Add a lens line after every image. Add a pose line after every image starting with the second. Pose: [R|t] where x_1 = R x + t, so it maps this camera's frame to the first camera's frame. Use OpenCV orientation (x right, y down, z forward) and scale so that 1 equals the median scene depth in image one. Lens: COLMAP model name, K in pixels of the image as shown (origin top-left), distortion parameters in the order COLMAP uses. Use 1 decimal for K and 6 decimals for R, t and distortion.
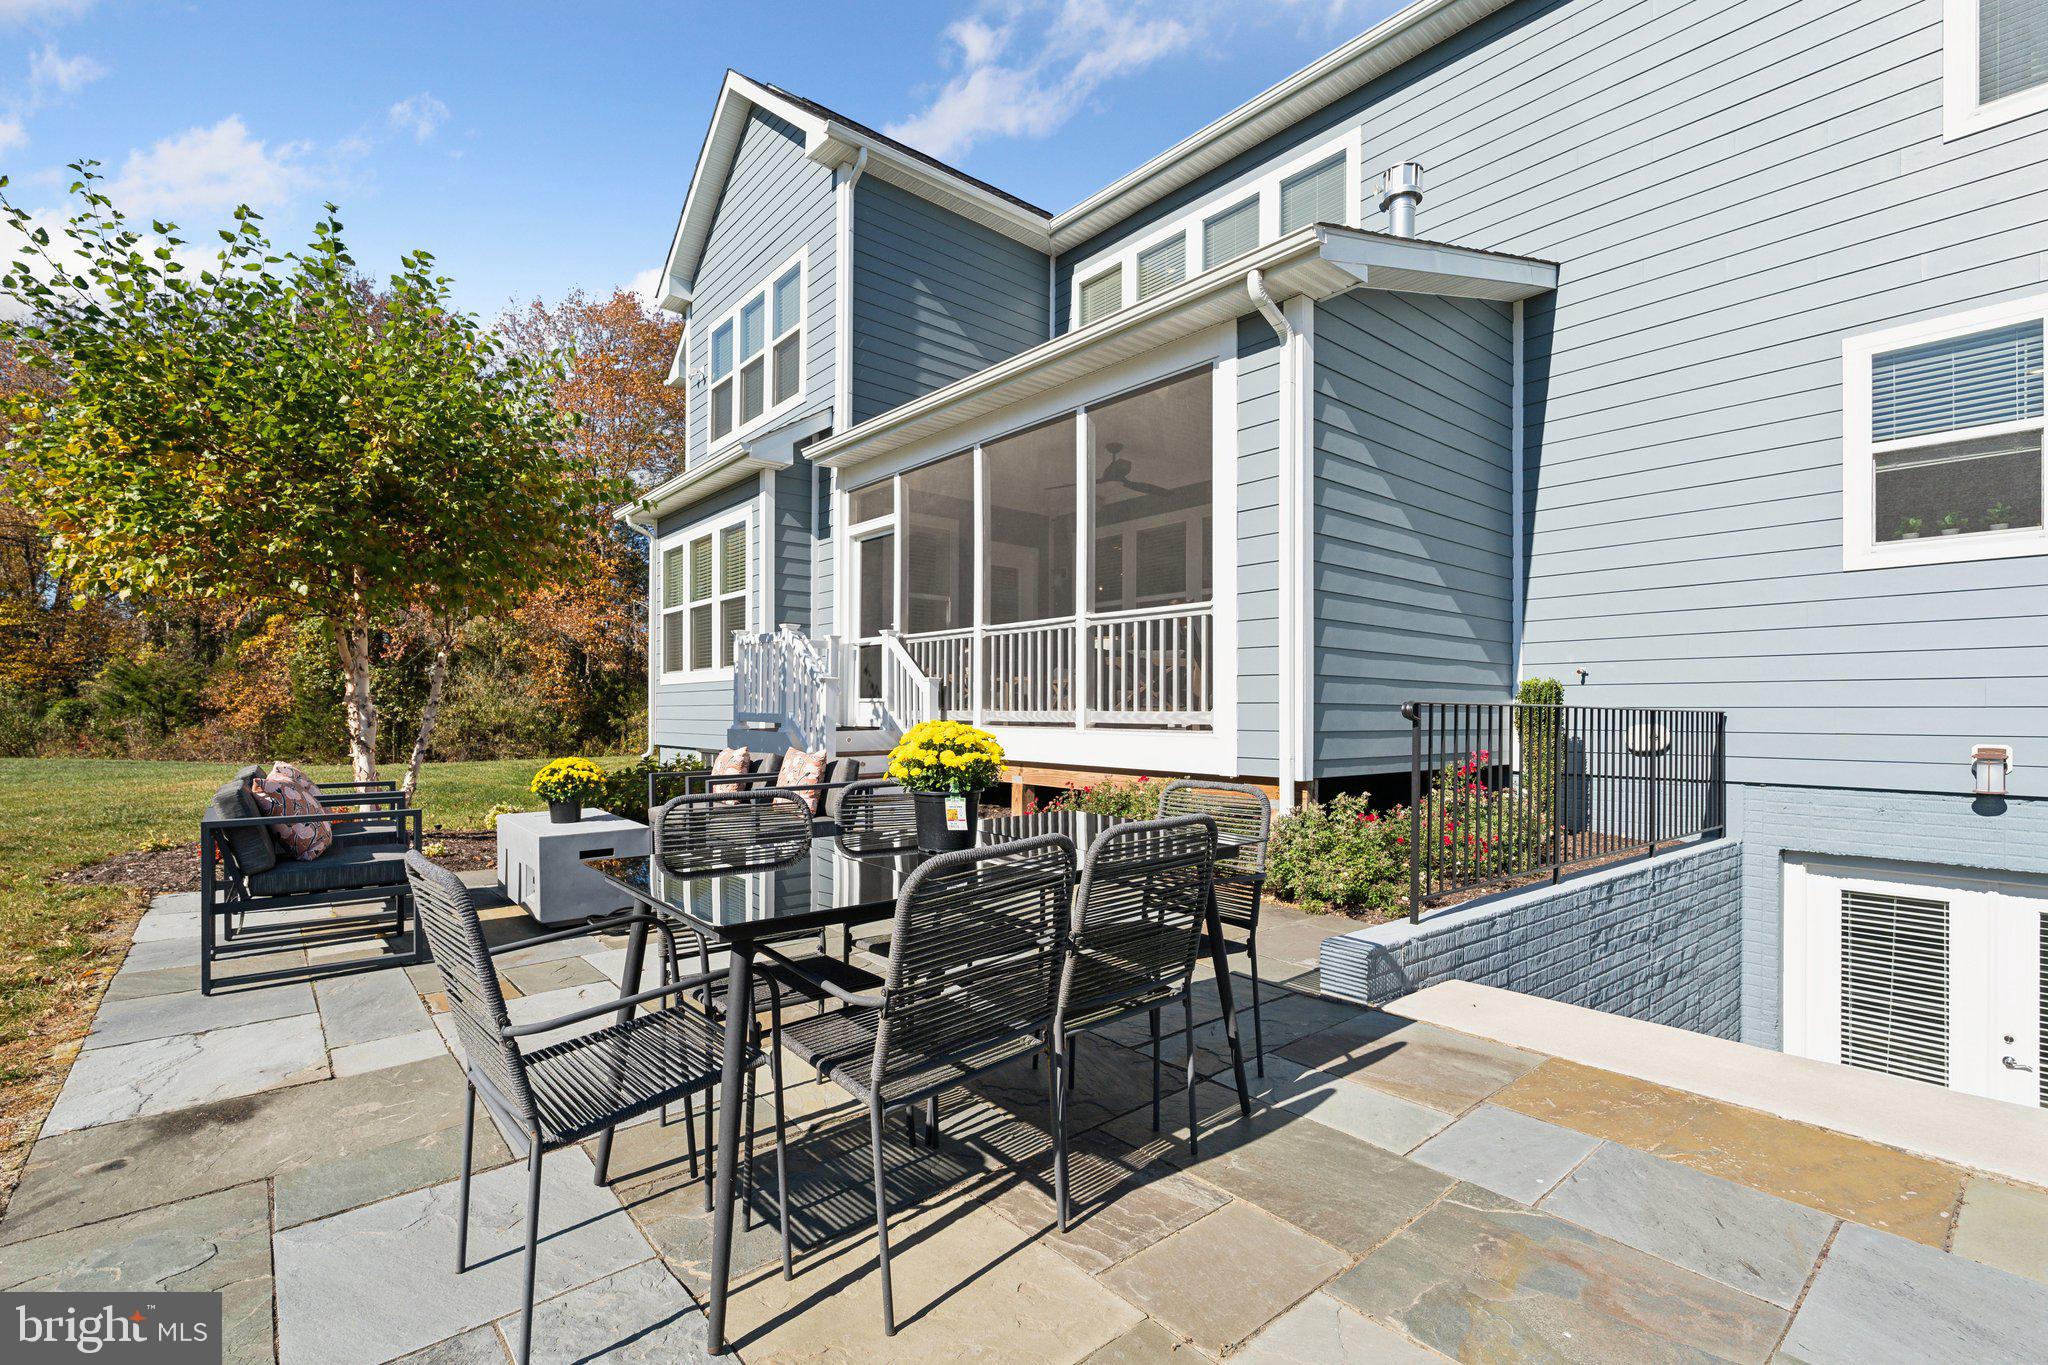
lens RADIAL K [[912.3, 0, 1024.0], [0, 912.3, 682.5], [0, 0, 1]] dist [0.004153, 0.000859]
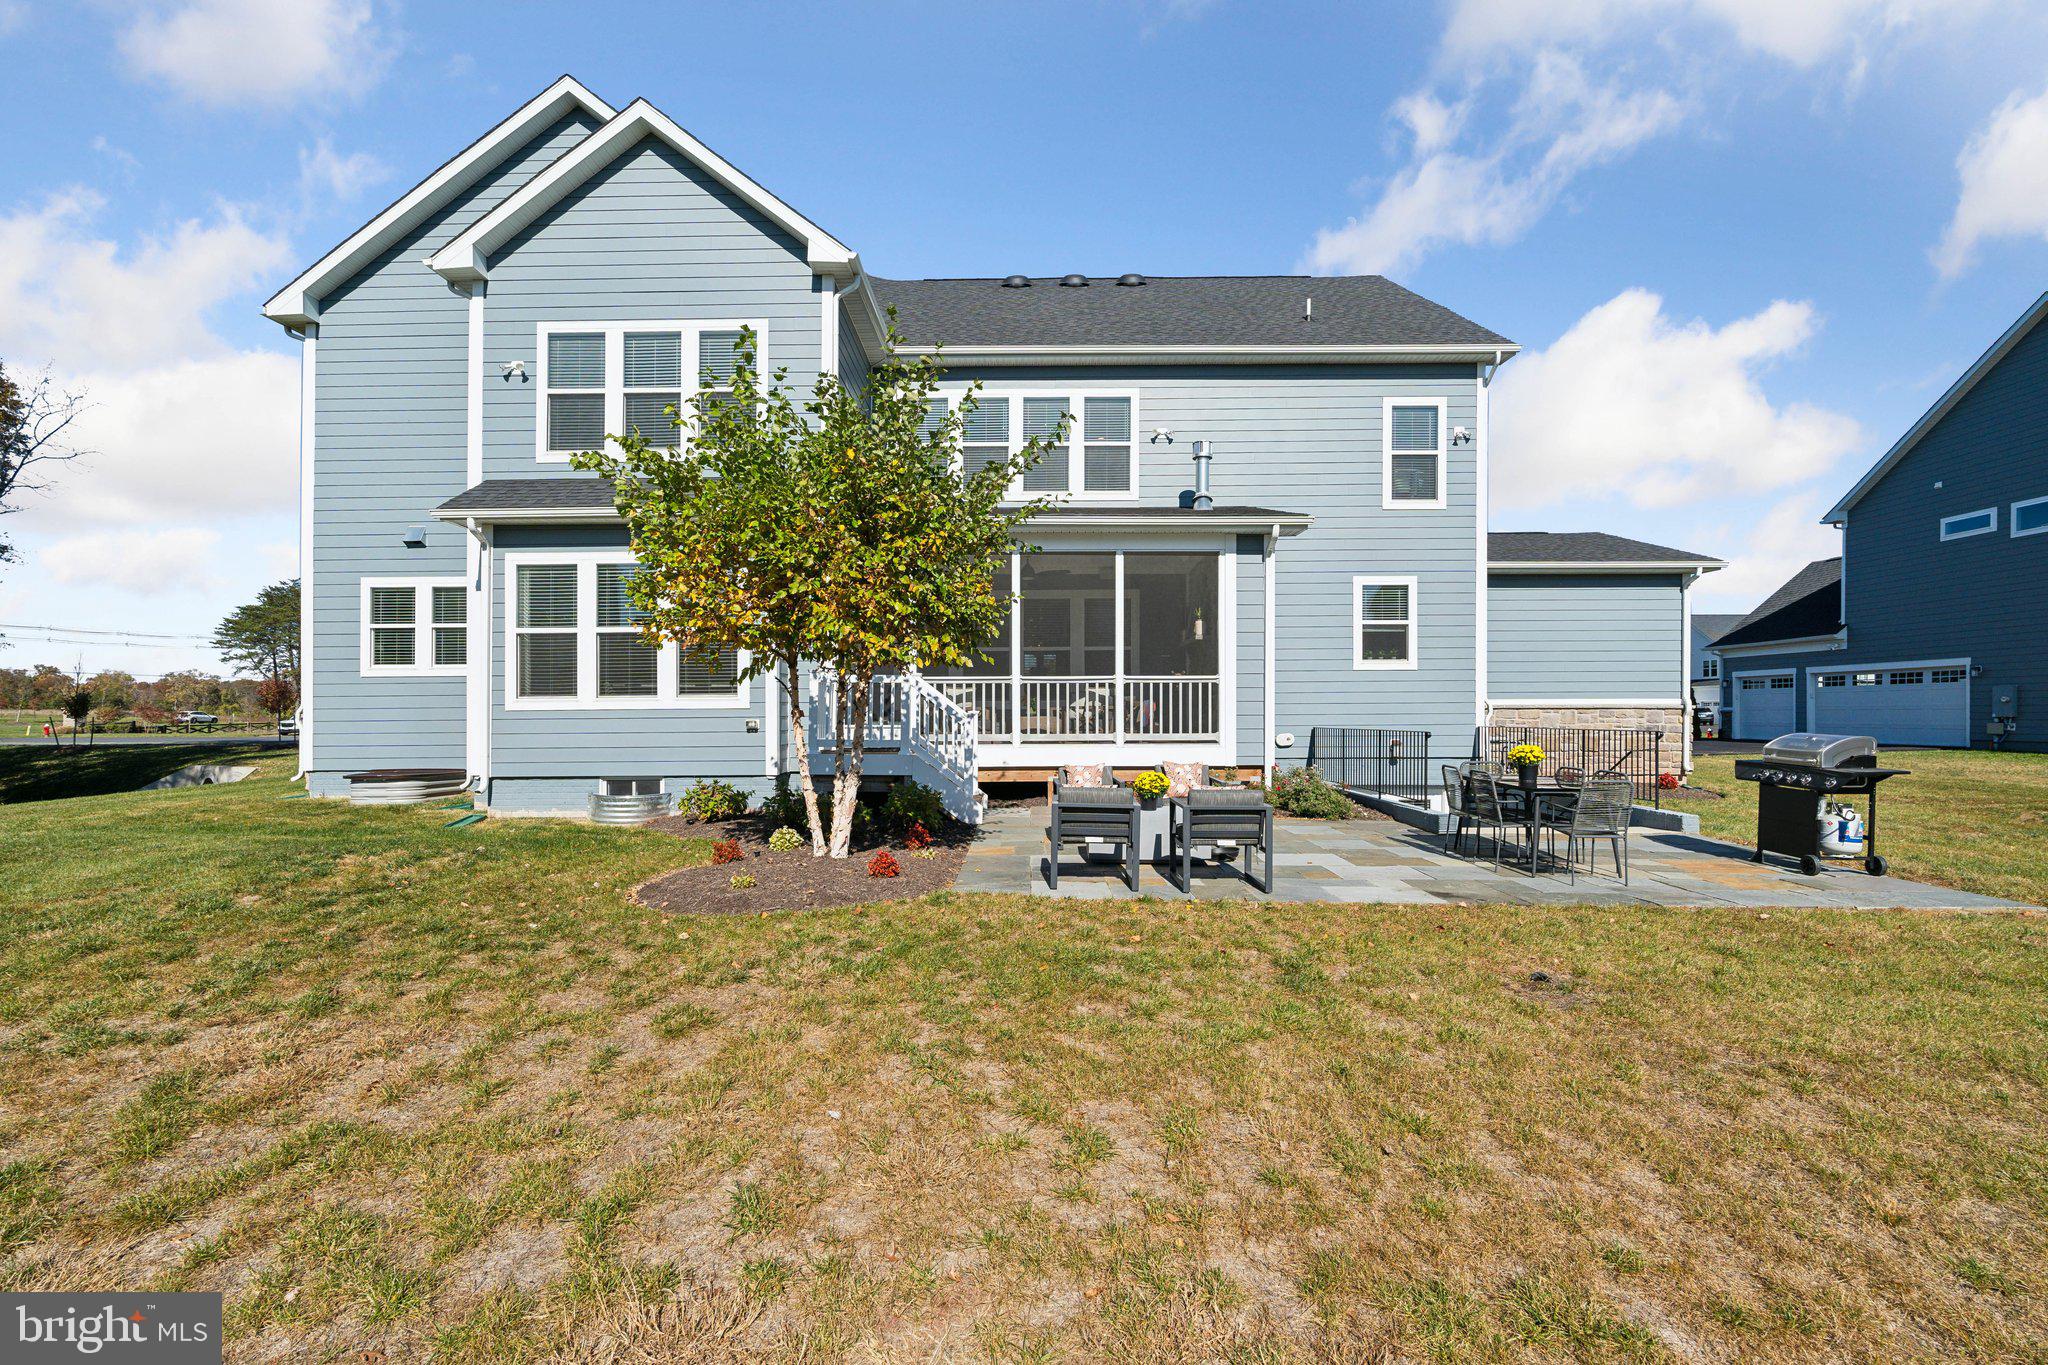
lens RADIAL K [[912.3, 0, 1024.0], [0, 912.3, 682.5], [0, 0, 1]] dist [0.004153, 0.000859]
pose [[0.664333, 0.016690, 0.747251, -1.482932], [-0.016081, 0.999838, -0.008036, -0.052538], [-0.747264, -0.006678, 0.664494, 0.029529]]
